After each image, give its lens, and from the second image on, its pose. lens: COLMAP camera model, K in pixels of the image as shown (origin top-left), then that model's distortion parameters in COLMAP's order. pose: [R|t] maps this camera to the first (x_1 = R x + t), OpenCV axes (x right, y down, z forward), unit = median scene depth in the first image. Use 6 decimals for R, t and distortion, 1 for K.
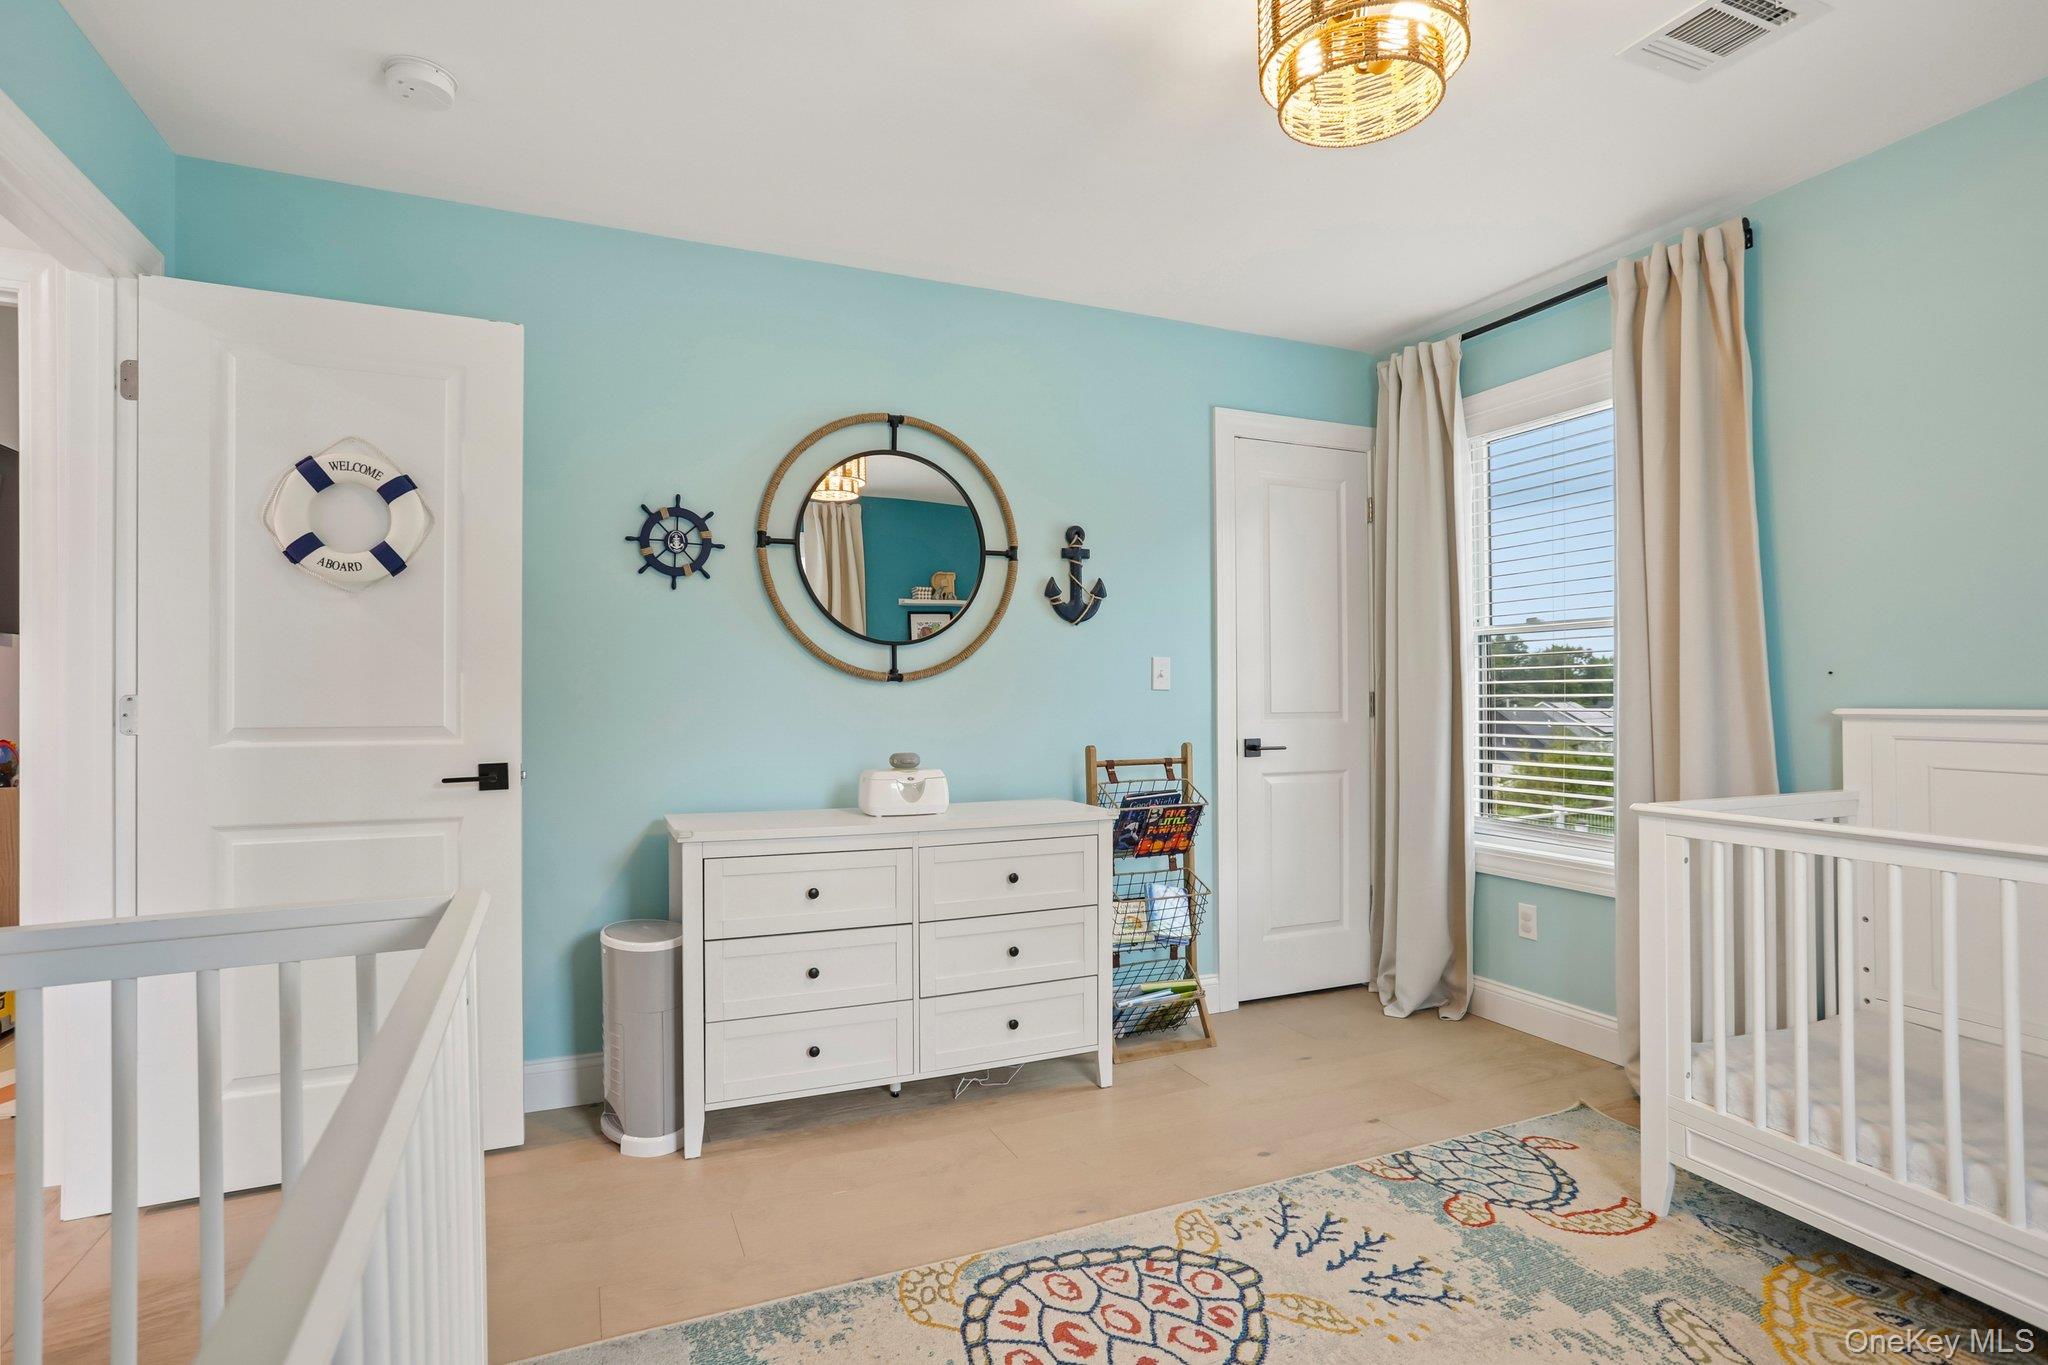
lens RADIAL K [[1034.9, 0, 1017.6], [0, 1034.9, 688.7], [0, 0, 1]] dist [-0.055416, 0.029894]
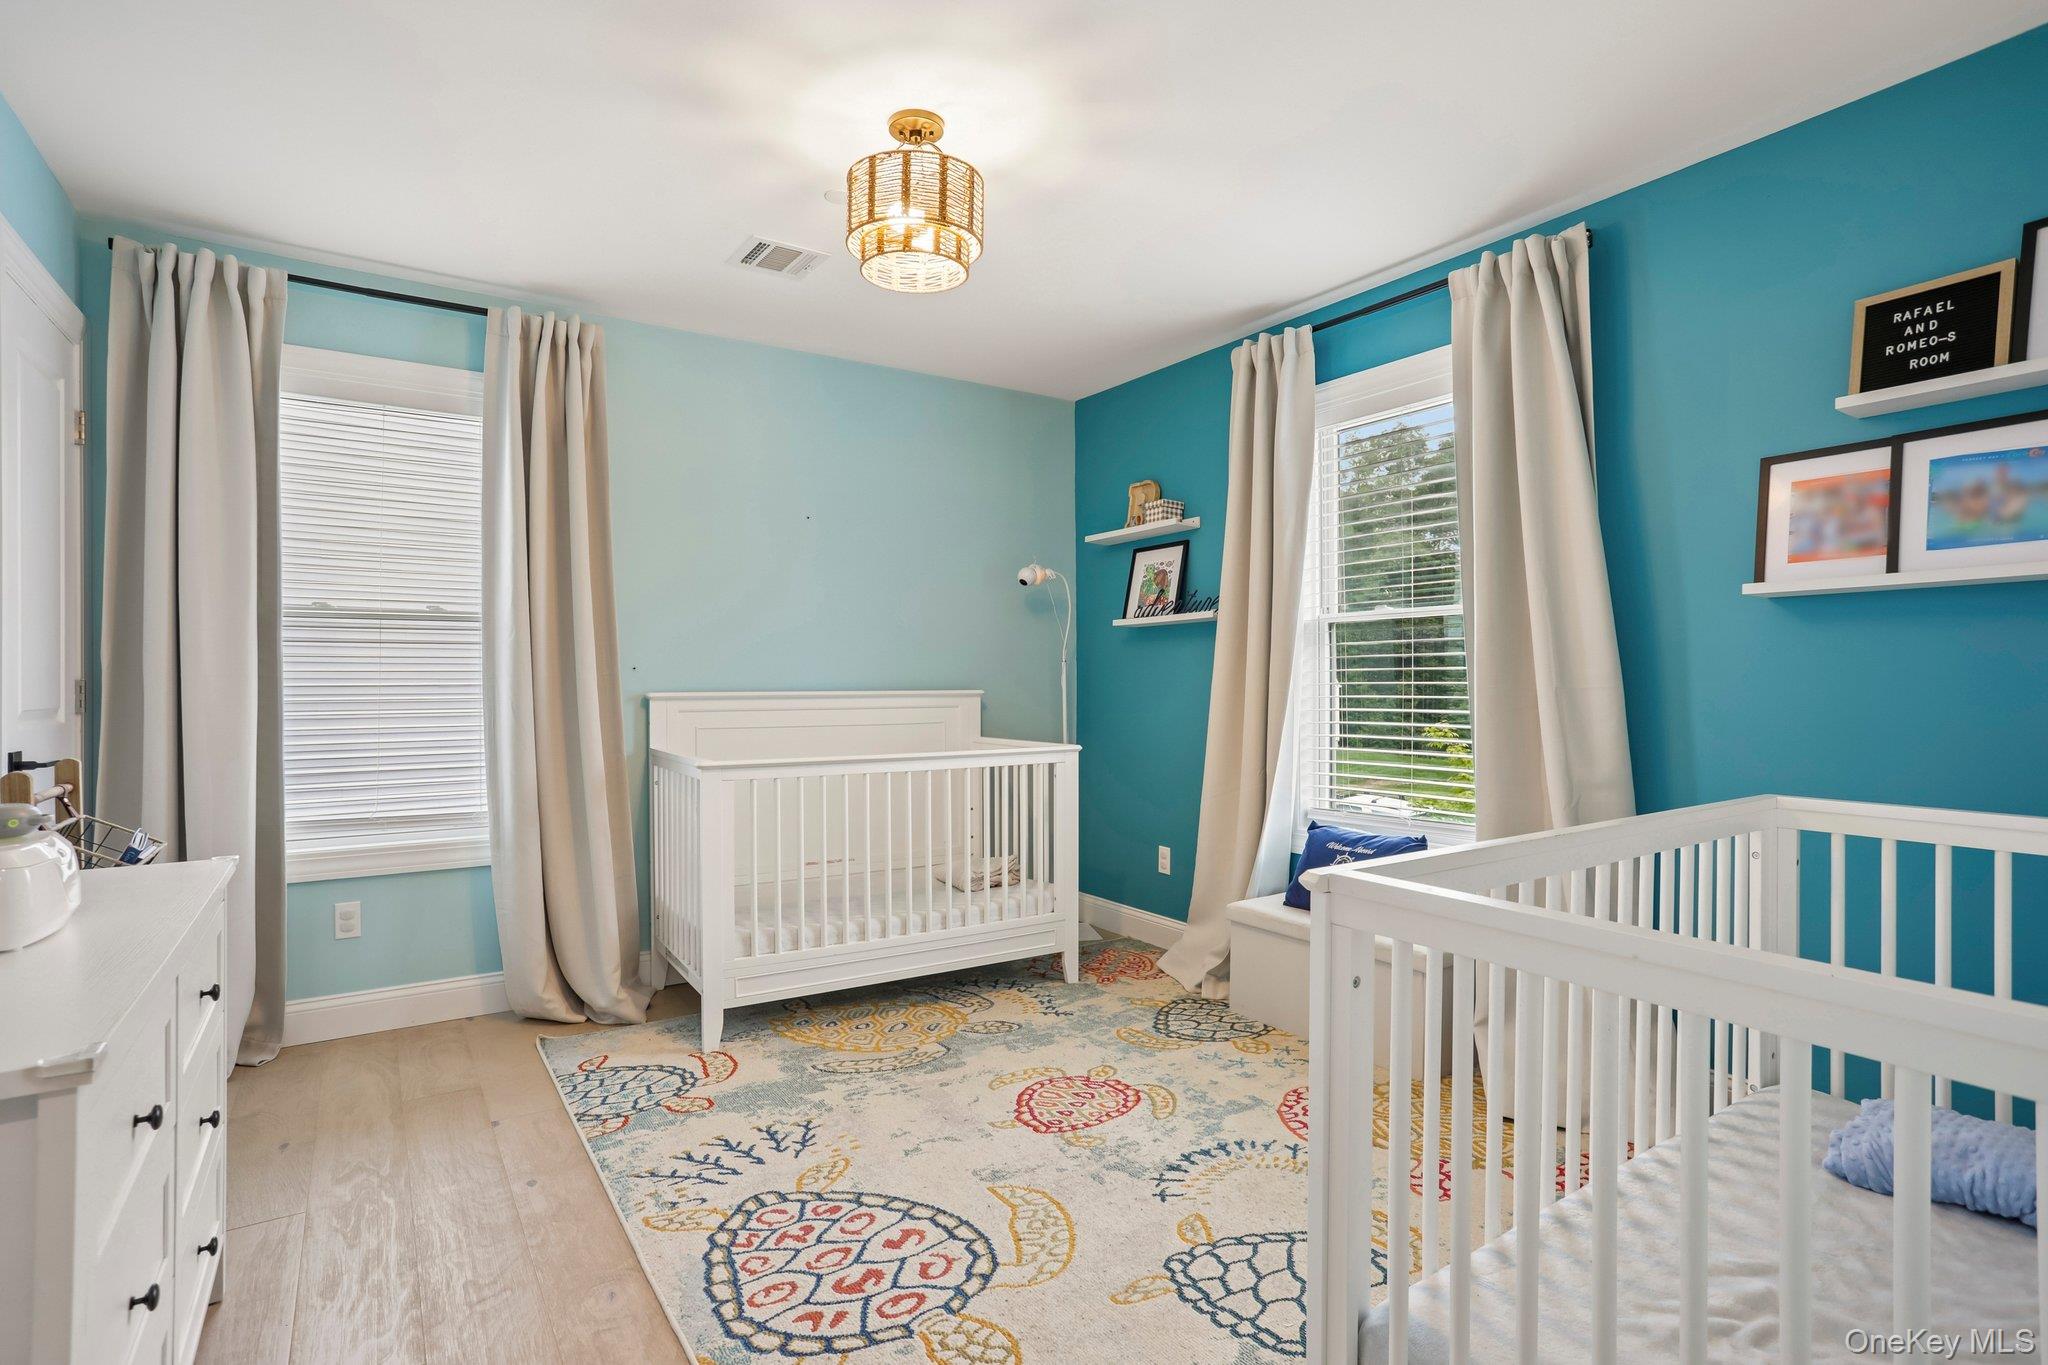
lens RADIAL K [[1034.9, 0, 1025.9], [0, 1034.9, 675.9], [0, 0, 1]] dist [-0.055416, 0.029894]
pose [[-0.206708, 0.008935, 0.978362, -0.914567], [-0.002773, 0.999949, -0.009718, 0.010490], [-0.978399, -0.004722, -0.206672, 0.930008]]
